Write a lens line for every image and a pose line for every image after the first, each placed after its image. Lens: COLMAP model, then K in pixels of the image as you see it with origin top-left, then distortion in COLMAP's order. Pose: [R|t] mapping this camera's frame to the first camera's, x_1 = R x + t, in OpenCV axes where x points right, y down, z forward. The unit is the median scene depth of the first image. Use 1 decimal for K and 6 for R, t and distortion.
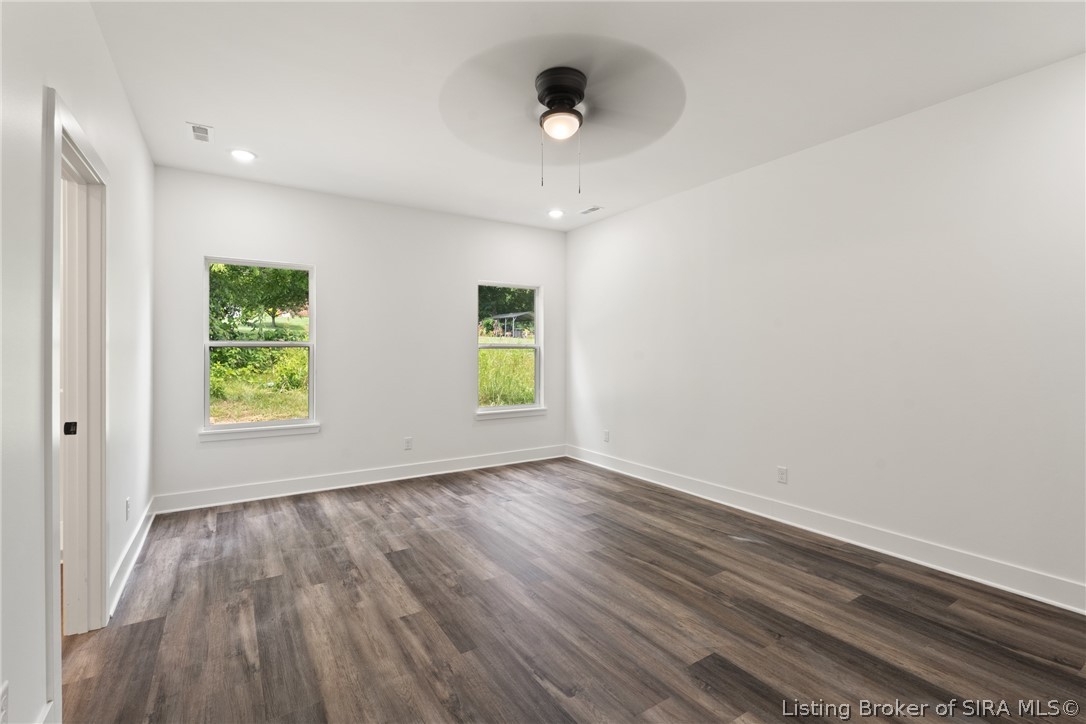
lens RADIAL K [[485.0, 0, 542.2], [0, 485.0, 360.3], [0, 0, 1]] dist [-0.003976, -0.000294]
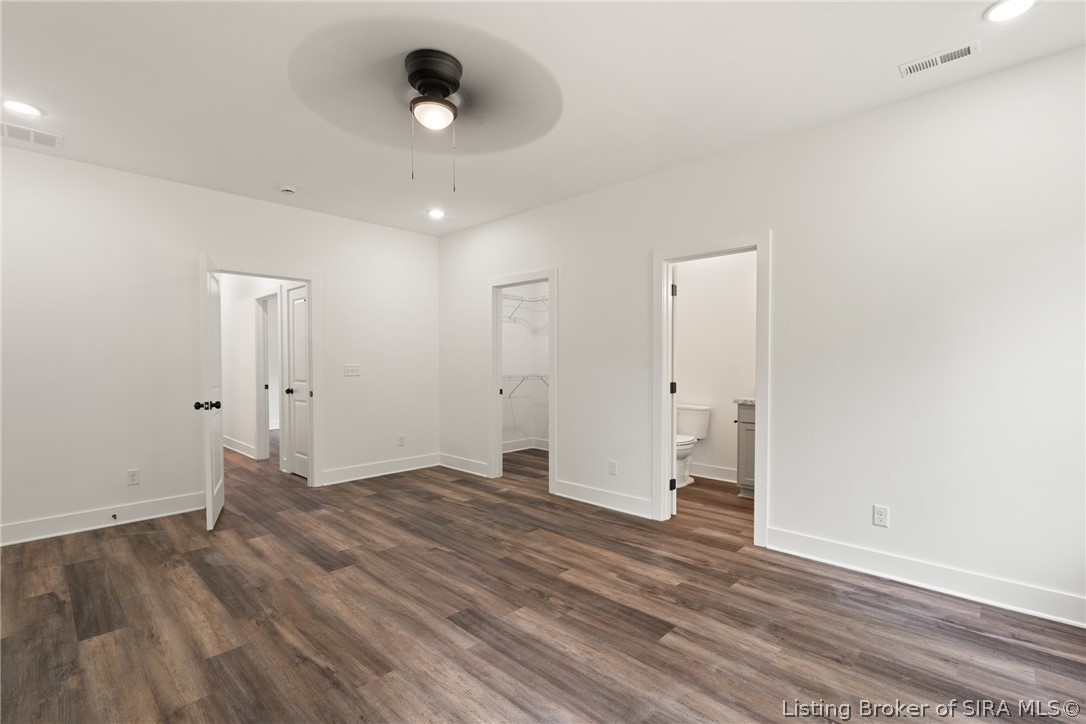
lens RADIAL K [[485.0, 0, 546.1], [0, 485.0, 360.7], [0, 0, 1]] dist [-0.003976, -0.000294]
pose [[-0.971193, 0.001818, -0.238285, 0.055966], [-0.002541, 0.999835, 0.017986, -0.031459], [0.238279, 0.018073, -0.971029, 1.885623]]
